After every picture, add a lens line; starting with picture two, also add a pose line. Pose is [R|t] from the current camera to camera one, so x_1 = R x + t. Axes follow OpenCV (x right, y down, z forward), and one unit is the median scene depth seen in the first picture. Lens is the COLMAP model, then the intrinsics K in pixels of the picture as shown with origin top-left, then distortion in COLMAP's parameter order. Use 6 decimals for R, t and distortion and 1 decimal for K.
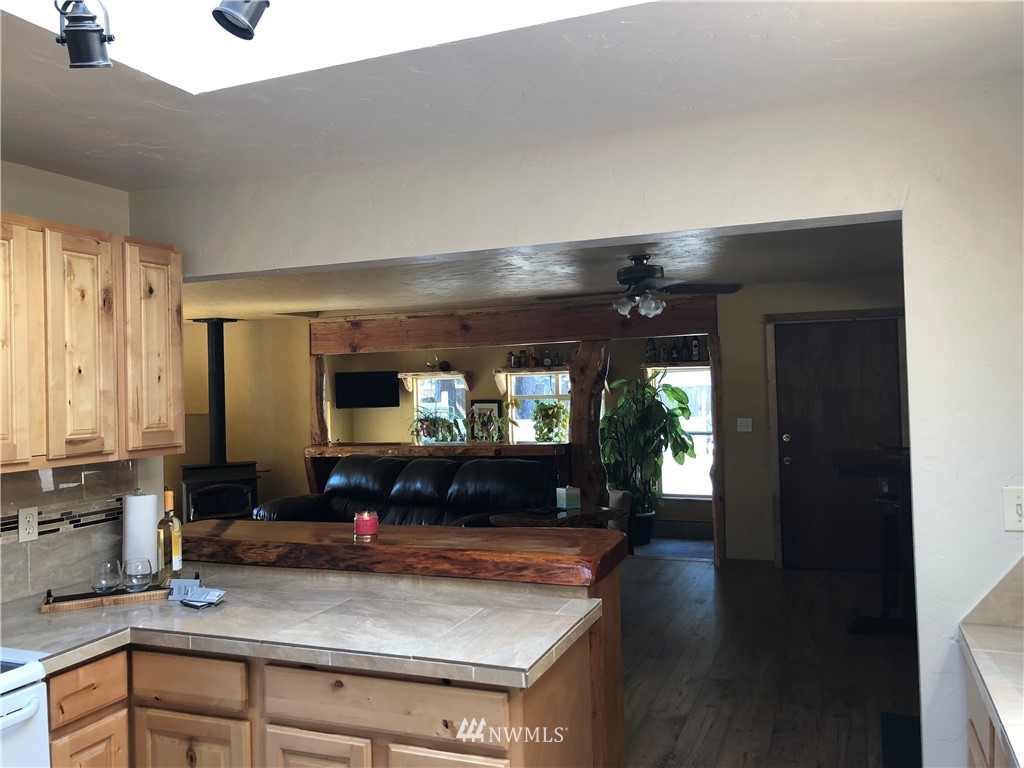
lens RADIAL K [[831.5, 0, 511.2], [0, 831.5, 381.7], [0, 0, 1]] dist [0.025126, -0.026508]
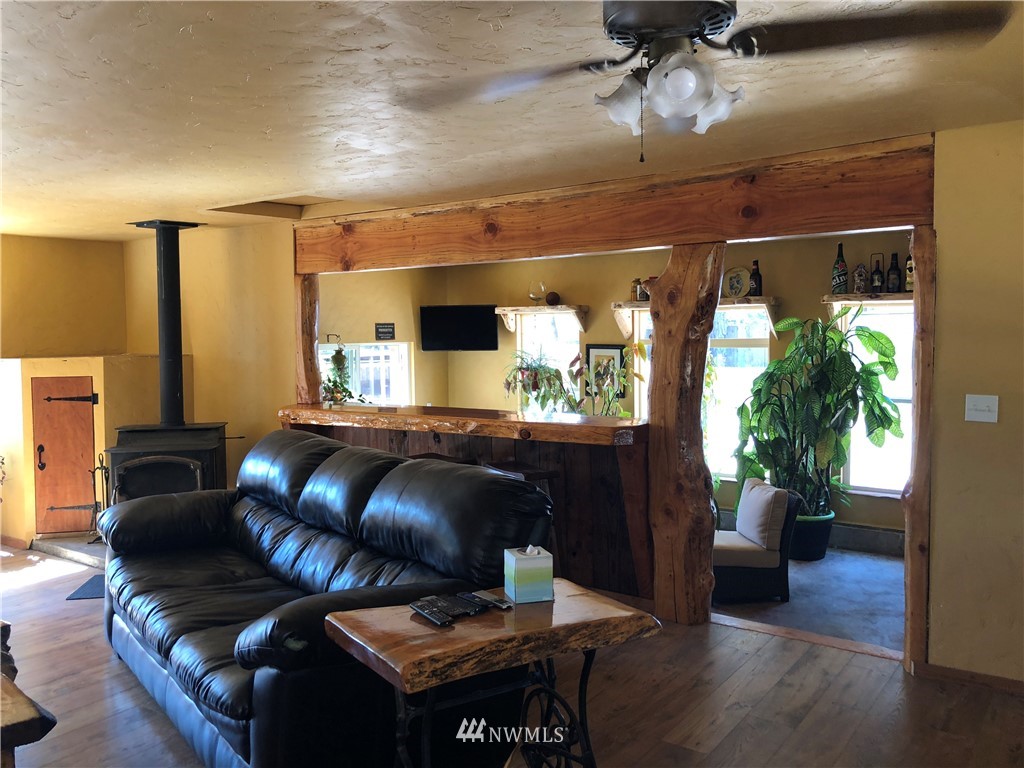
lens RADIAL K [[831.5, 0, 511.1], [0, 831.5, 382.1], [0, 0, 1]] dist [0.025126, -0.026508]
pose [[0.968587, 0.032726, -0.246511, 0.081130], [-0.014983, 0.997182, 0.073510, 0.002459], [0.248222, -0.067508, 0.966348, 0.279825]]
